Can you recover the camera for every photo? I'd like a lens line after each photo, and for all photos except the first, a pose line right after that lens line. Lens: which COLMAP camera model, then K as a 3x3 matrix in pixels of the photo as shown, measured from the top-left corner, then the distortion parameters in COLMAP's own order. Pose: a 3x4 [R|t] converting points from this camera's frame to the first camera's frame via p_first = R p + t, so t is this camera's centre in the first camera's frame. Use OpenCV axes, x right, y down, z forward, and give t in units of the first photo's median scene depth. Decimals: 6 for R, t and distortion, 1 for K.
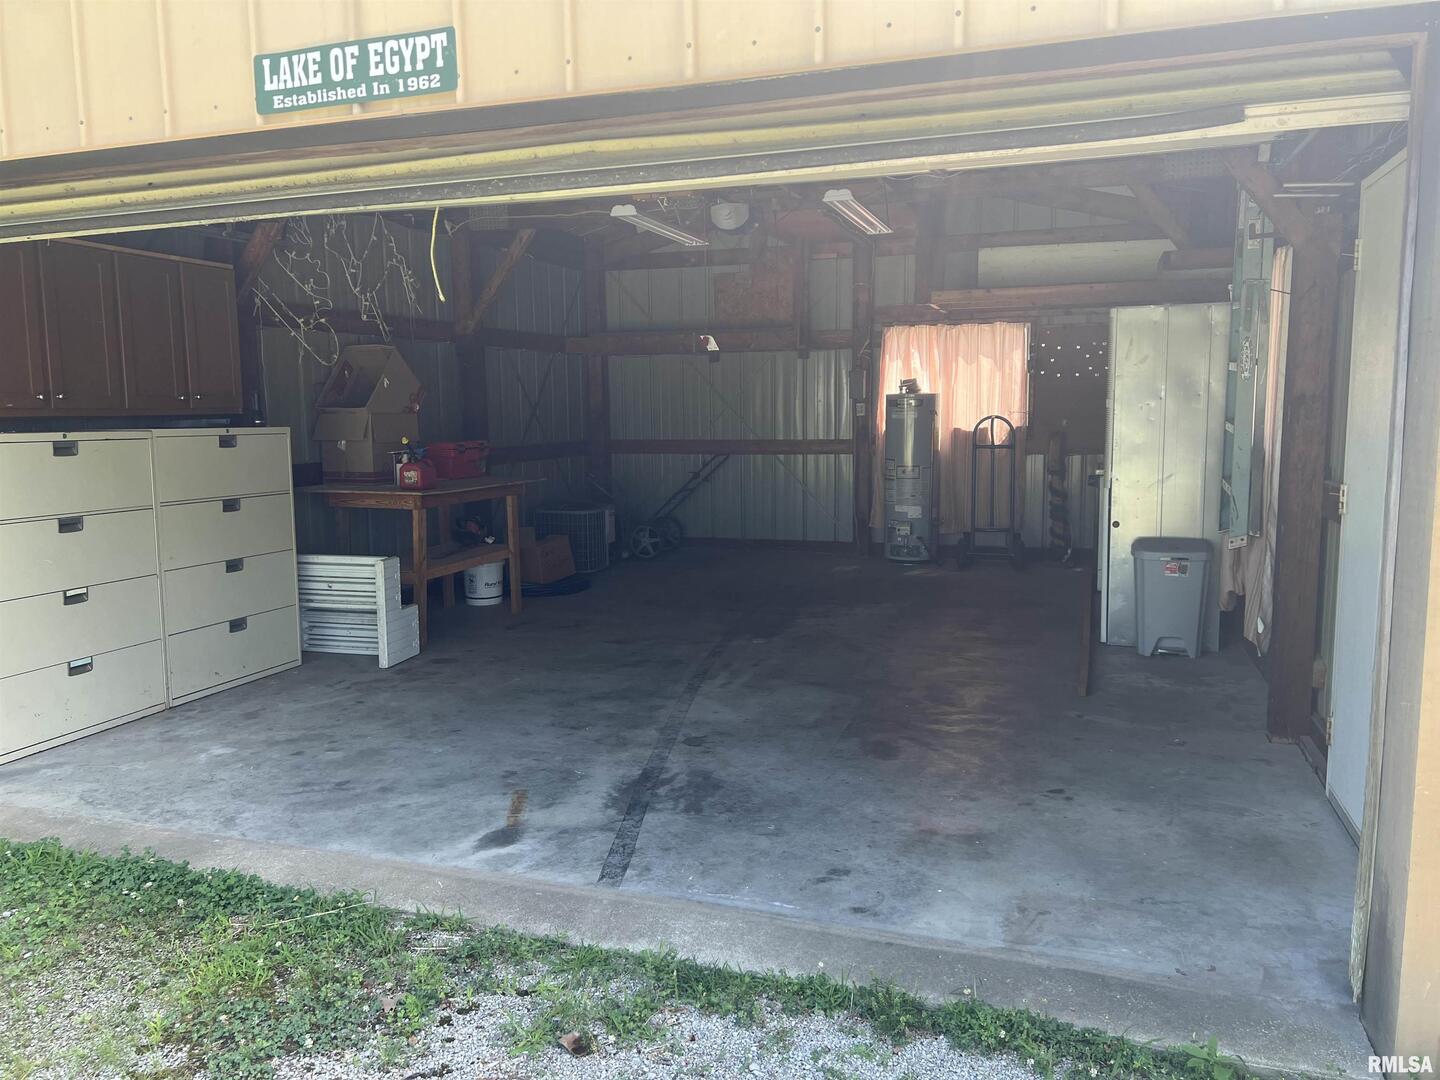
lens RADIAL K [[1072.4, 0, 720.0], [0, 1072.4, 540.0], [0, 0, 1]] dist [0.079861, -0.104609]
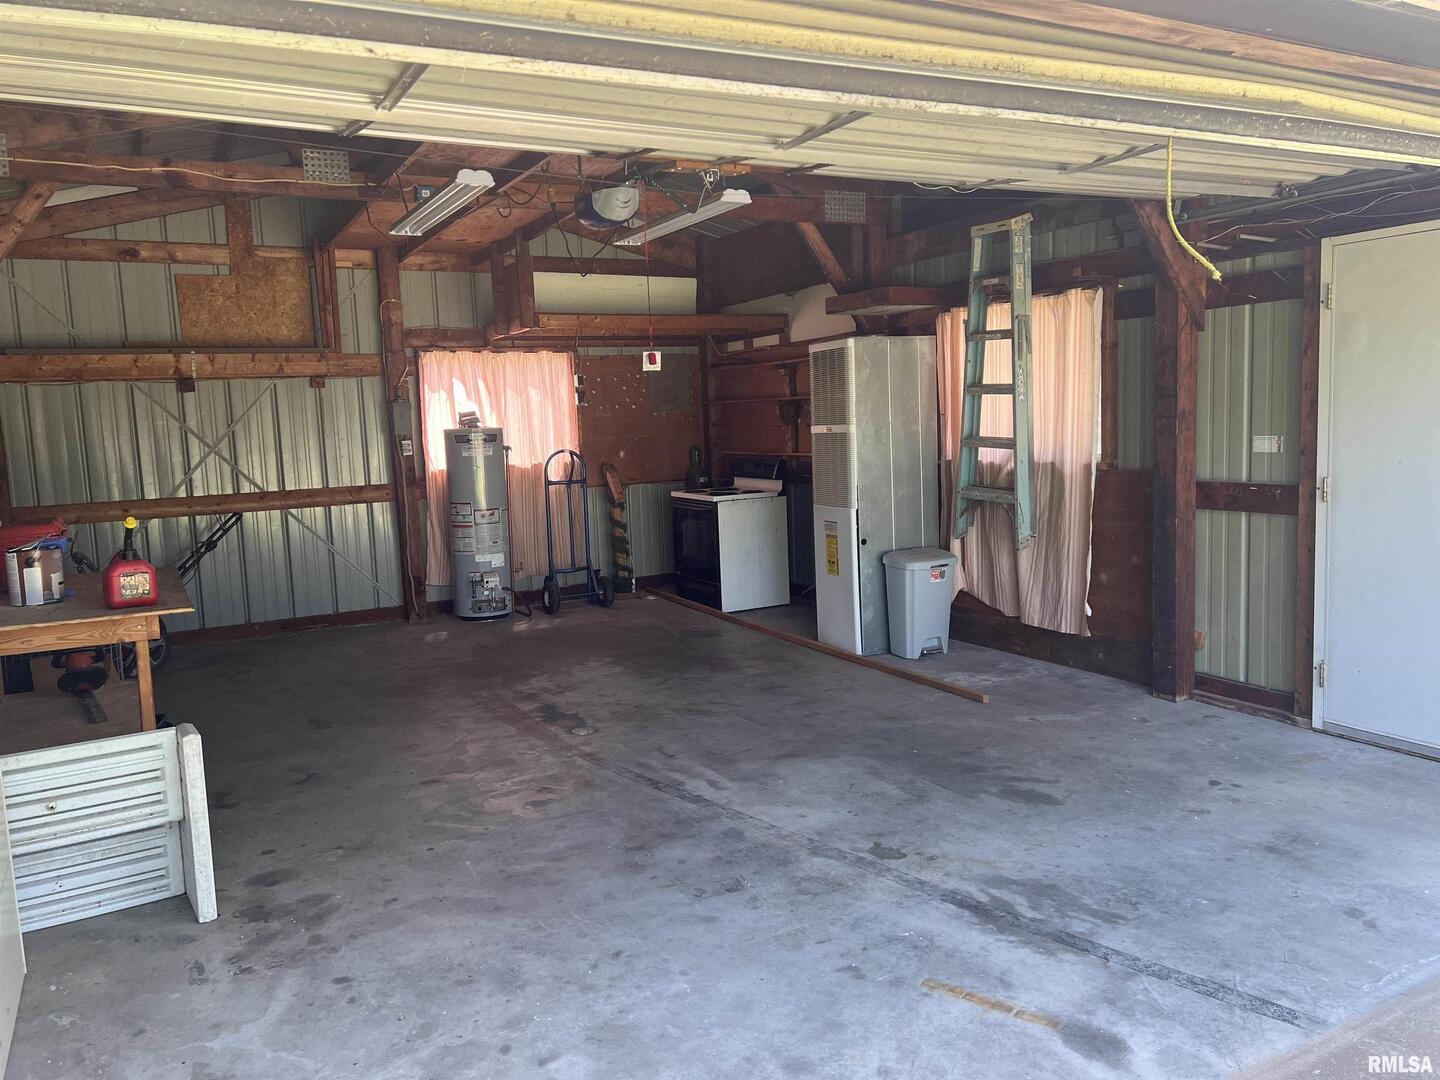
lens RADIAL K [[1075.0, 0, 720.0], [0, 1075.0, 540.0], [0, 0, 1]] dist [0.041895, -0.042314]
pose [[0.691058, -0.100771, 0.715740, -0.591345], [0.125179, 0.991956, 0.018798, -0.065912], [-0.711877, 0.076605, 0.698114, 0.456460]]
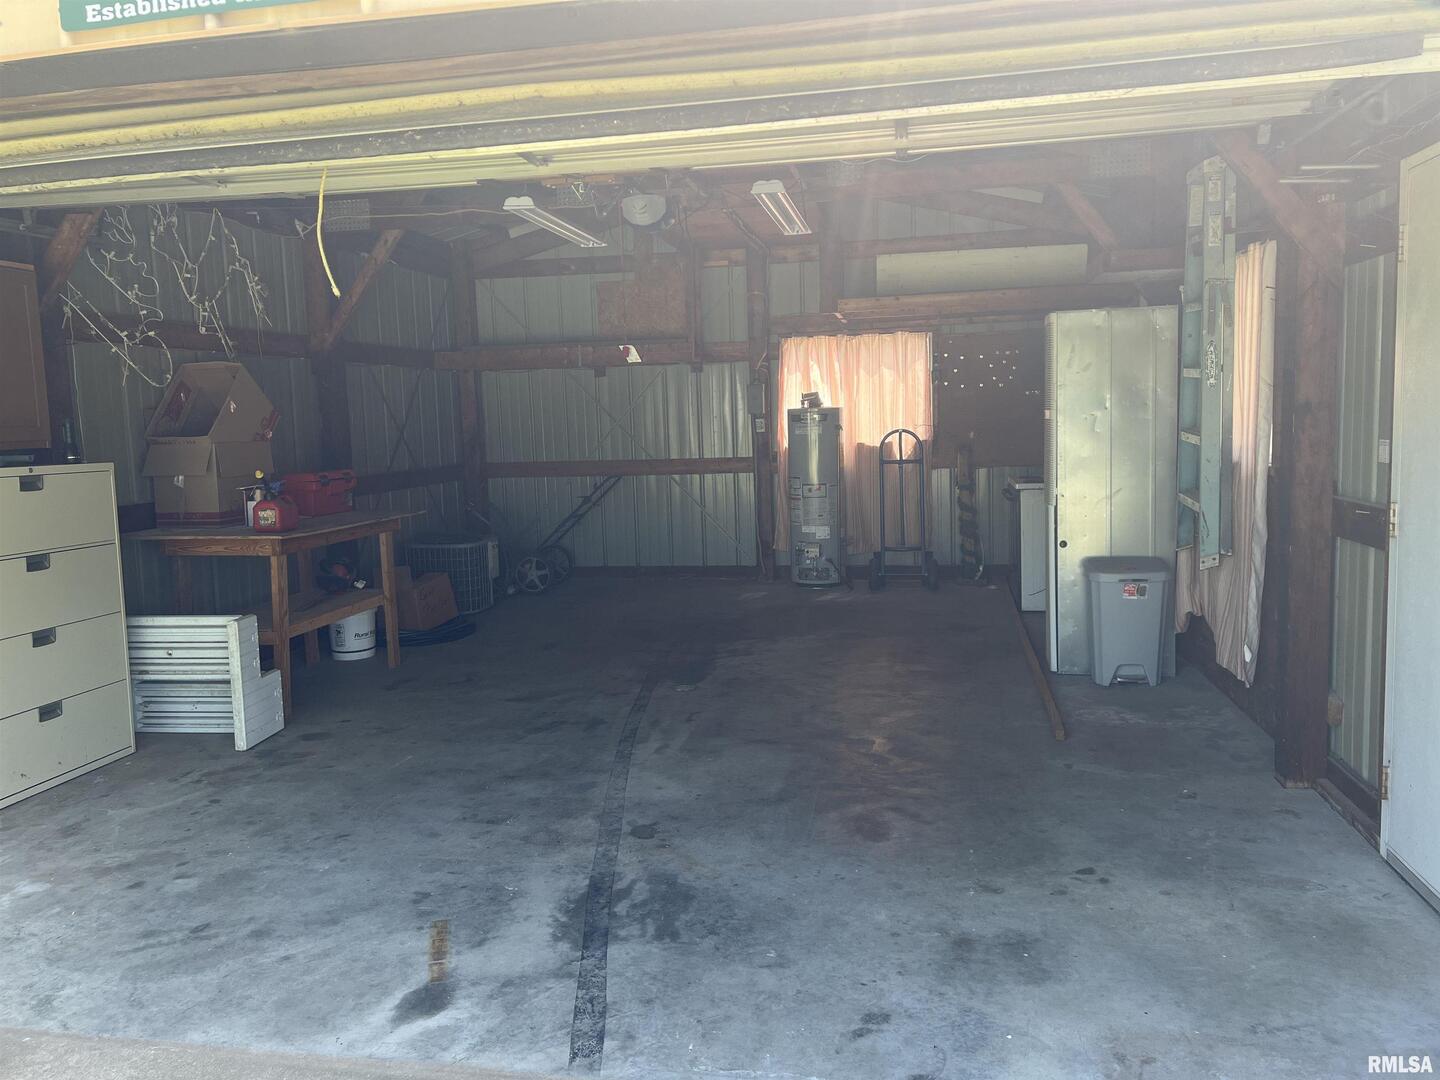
lens RADIAL K [[1077.0, 0, 719.4], [0, 1077.0, 530.2], [0, 0, 1]] dist [0.051991, -0.047439]
pose [[0.990716, -0.033364, 0.131793, -0.061199], [0.036367, 0.999129, -0.020442, -0.022615], [-0.130996, 0.025045, 0.991066, 0.143860]]
